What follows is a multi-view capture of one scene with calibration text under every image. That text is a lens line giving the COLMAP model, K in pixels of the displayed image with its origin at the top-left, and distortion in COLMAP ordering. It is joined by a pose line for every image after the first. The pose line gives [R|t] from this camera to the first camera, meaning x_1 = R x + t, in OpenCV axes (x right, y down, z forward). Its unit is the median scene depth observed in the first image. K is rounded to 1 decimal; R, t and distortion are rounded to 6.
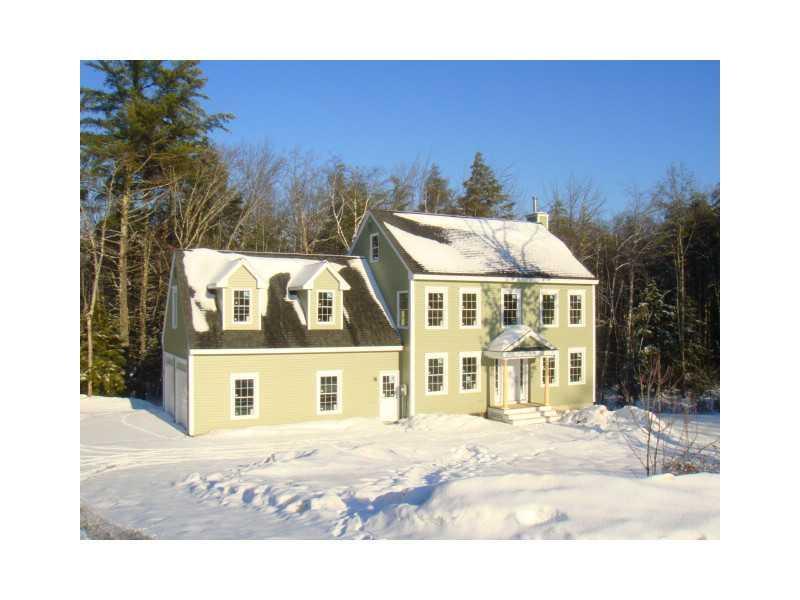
lens RADIAL K [[654.9, 0, 400.0], [0, 654.9, 300.0], [0, 0, 1]] dist [-0.150451, 0.001284]
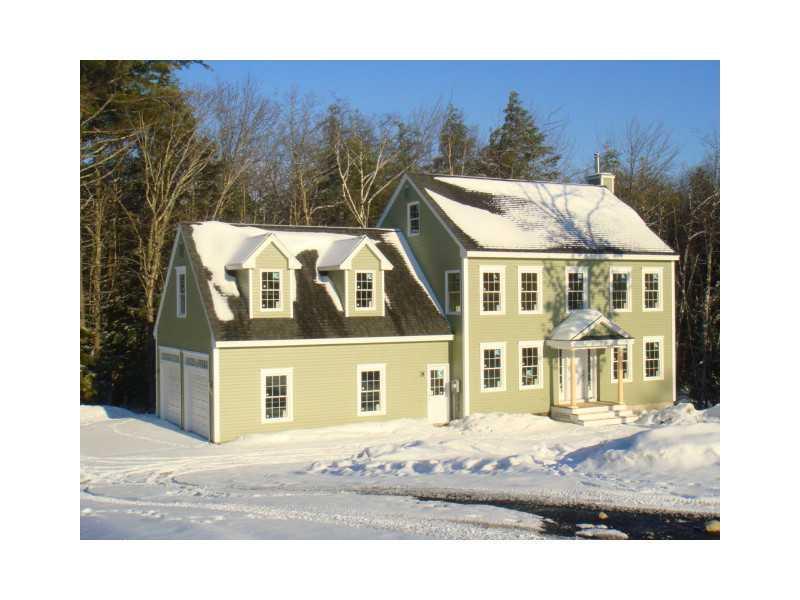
lens RADIAL K [[884.0, 0, 400.0], [0, 884.0, 300.0], [0, 0, 1]] dist [-0.008282, 0.015058]
pose [[0.999579, -0.008389, 0.027780, -0.097299], [0.007697, 0.999659, 0.024938, -0.004804], [-0.027979, -0.024714, 0.999303, -0.152074]]
